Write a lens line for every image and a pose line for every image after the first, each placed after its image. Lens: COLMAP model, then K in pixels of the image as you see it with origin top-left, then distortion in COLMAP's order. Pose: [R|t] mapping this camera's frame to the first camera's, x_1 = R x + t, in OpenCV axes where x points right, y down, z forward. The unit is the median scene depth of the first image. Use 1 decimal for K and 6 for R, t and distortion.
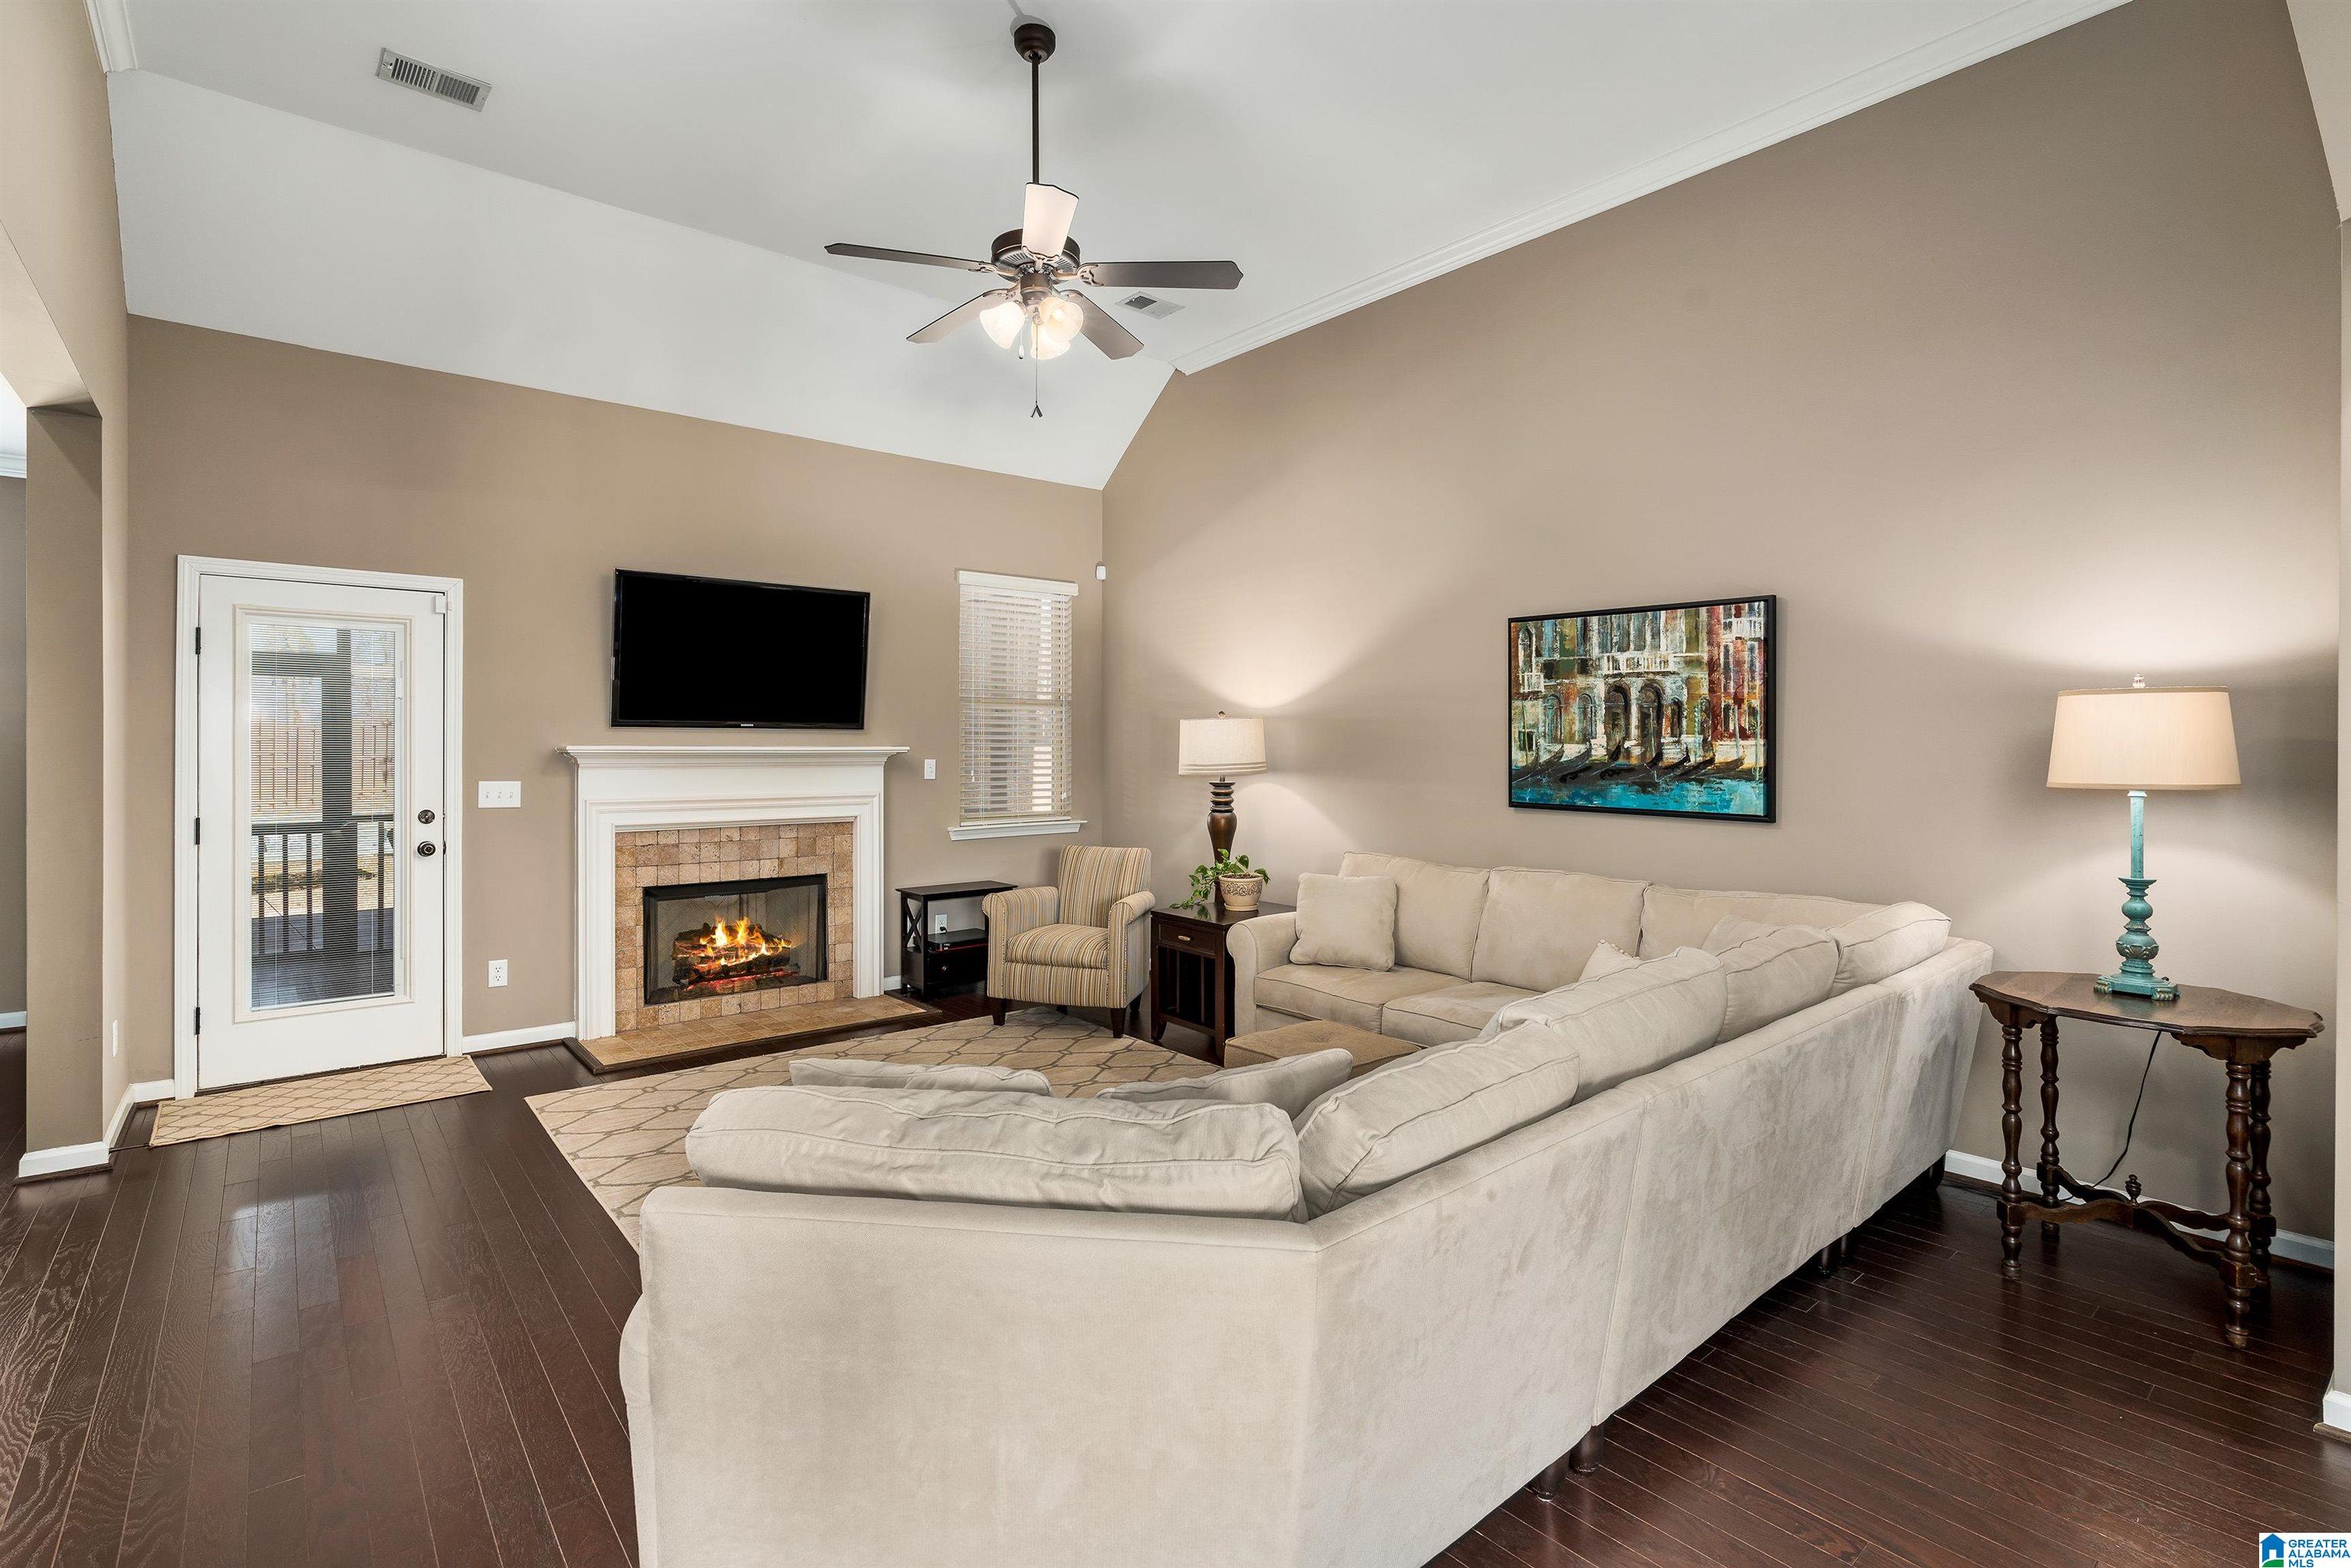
lens RADIAL K [[1074.9, 0, 1141.2], [0, 1074.9, 748.3], [0, 0, 1]] dist [-0.009546, 0.002080]
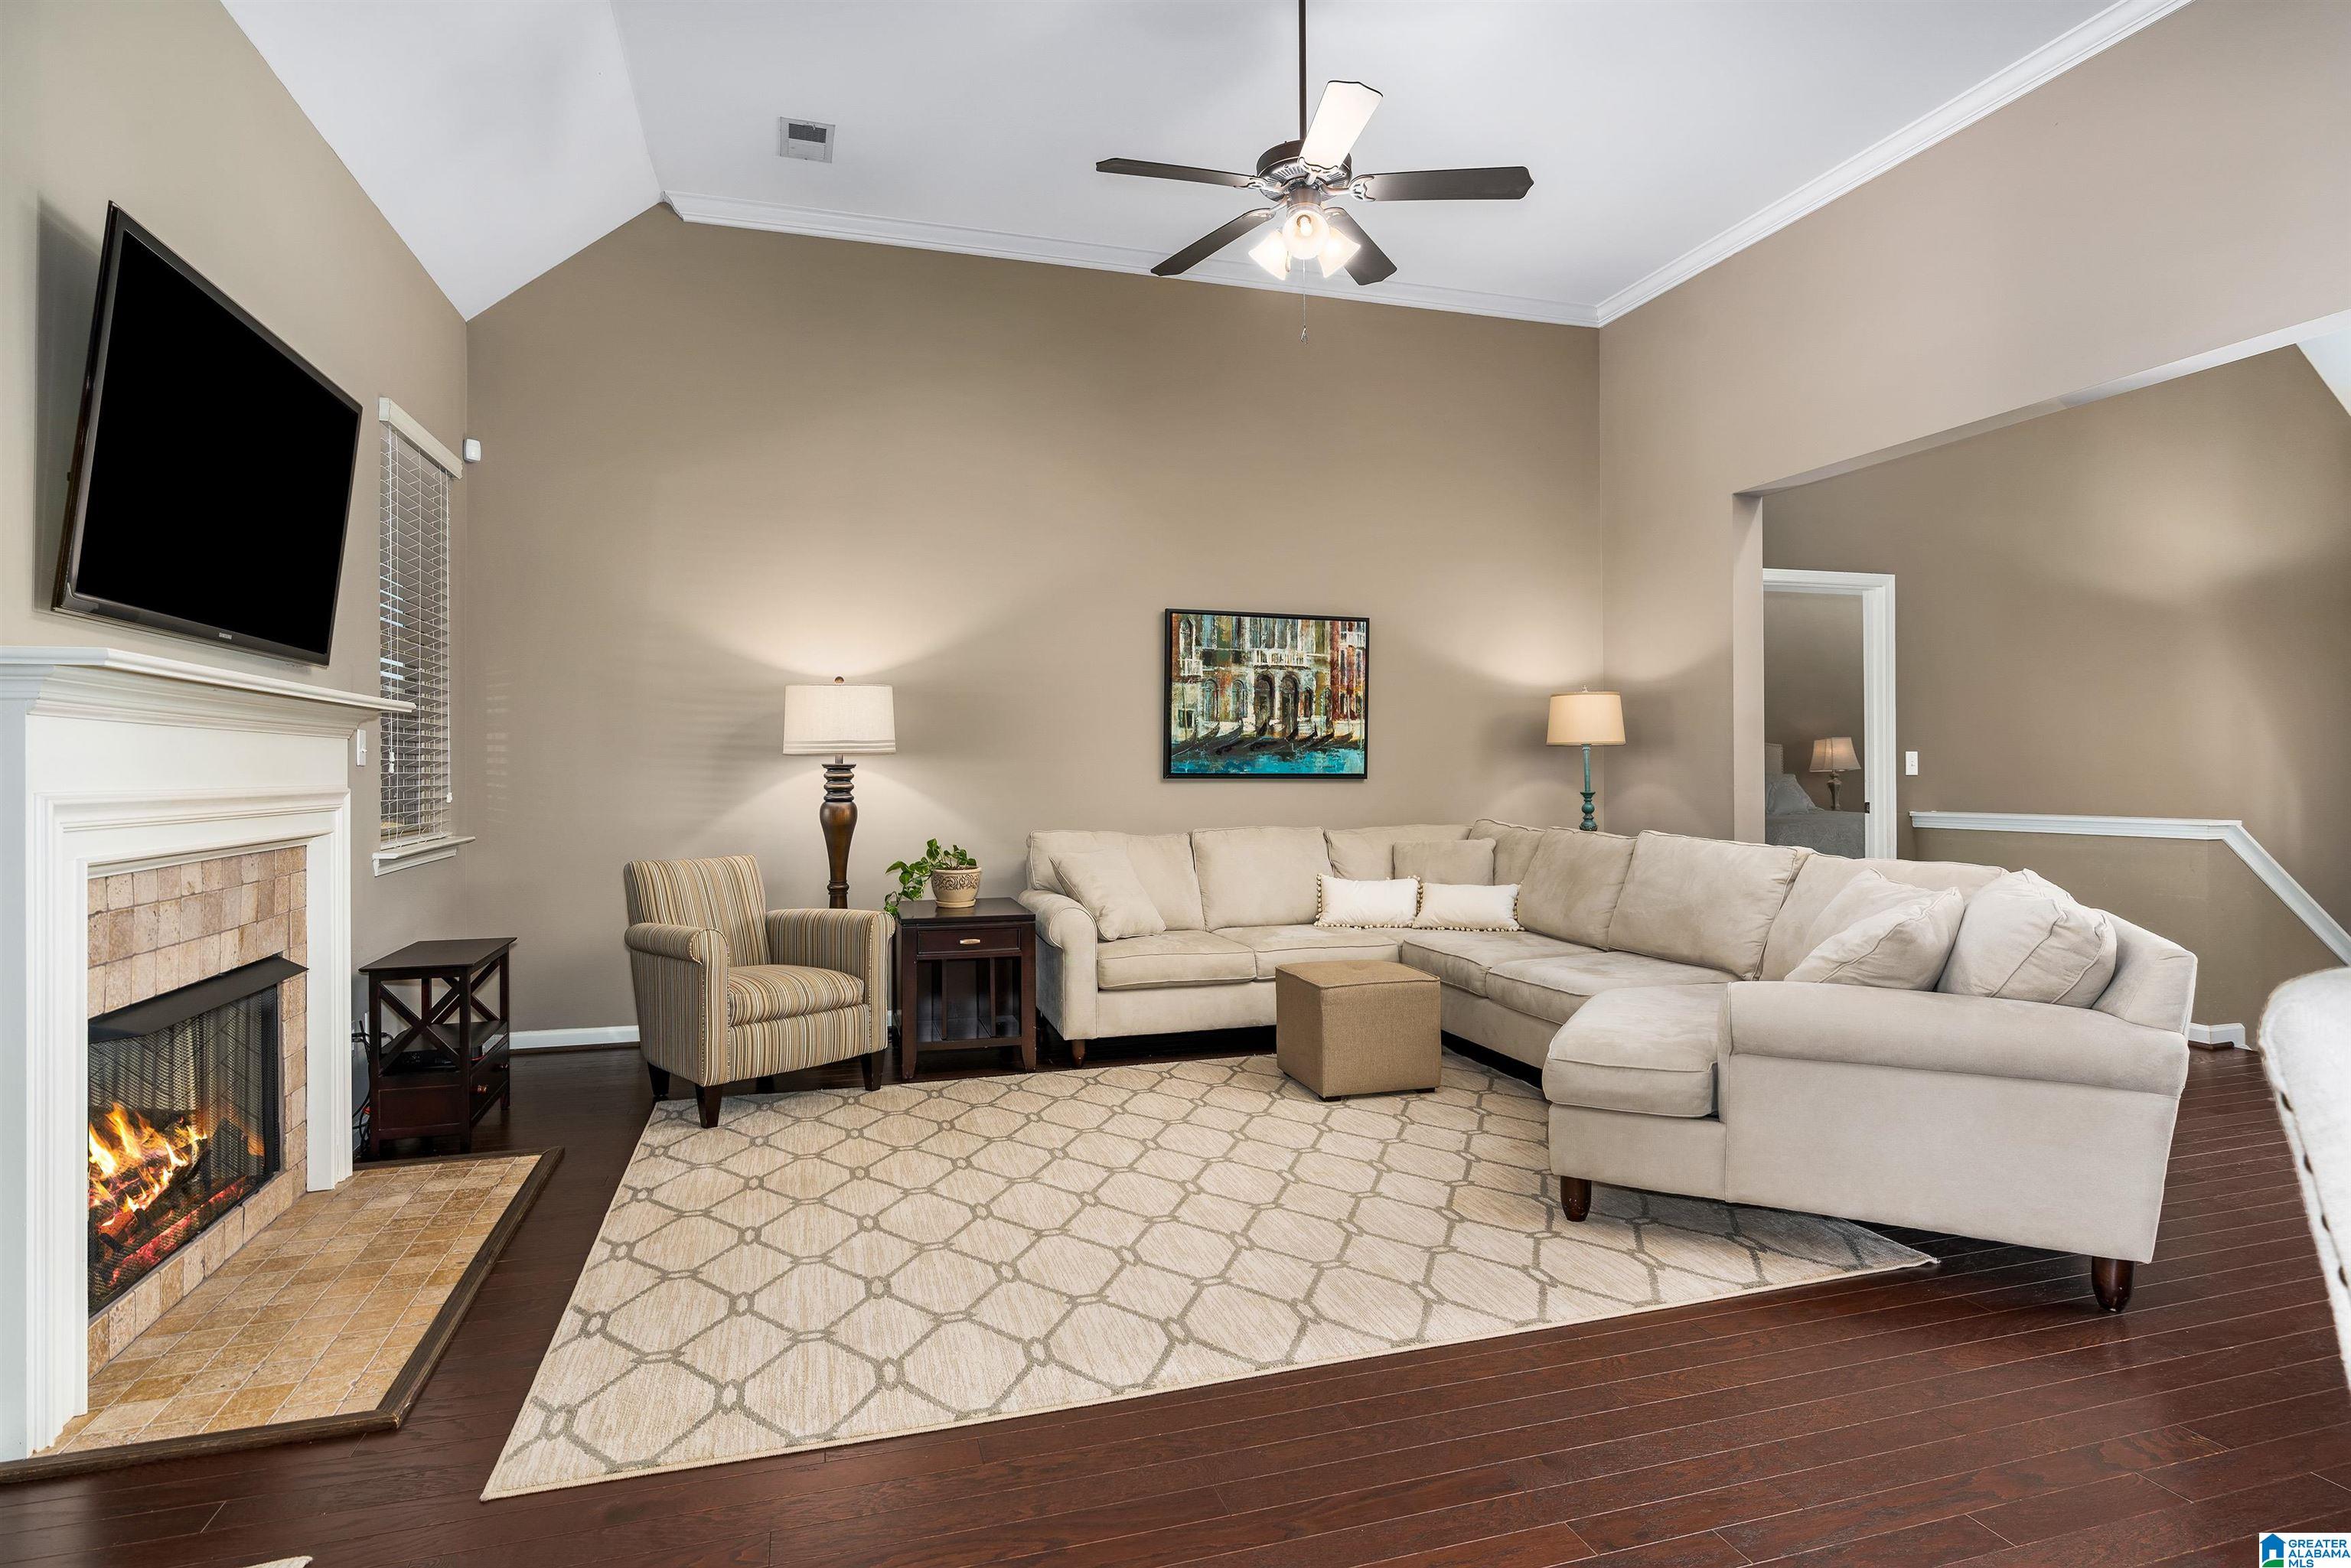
lens RADIAL K [[1202.9, 0, 1165.3], [0, 1202.9, 768.1], [0, 0, 1]] dist [-0.000641, -0.000288]
pose [[0.383858, -0.001740, 0.923391, -0.884530], [0.006795, 0.999976, -0.000941, 0.049681], [-0.923367, 0.006636, 0.383860, 0.572664]]
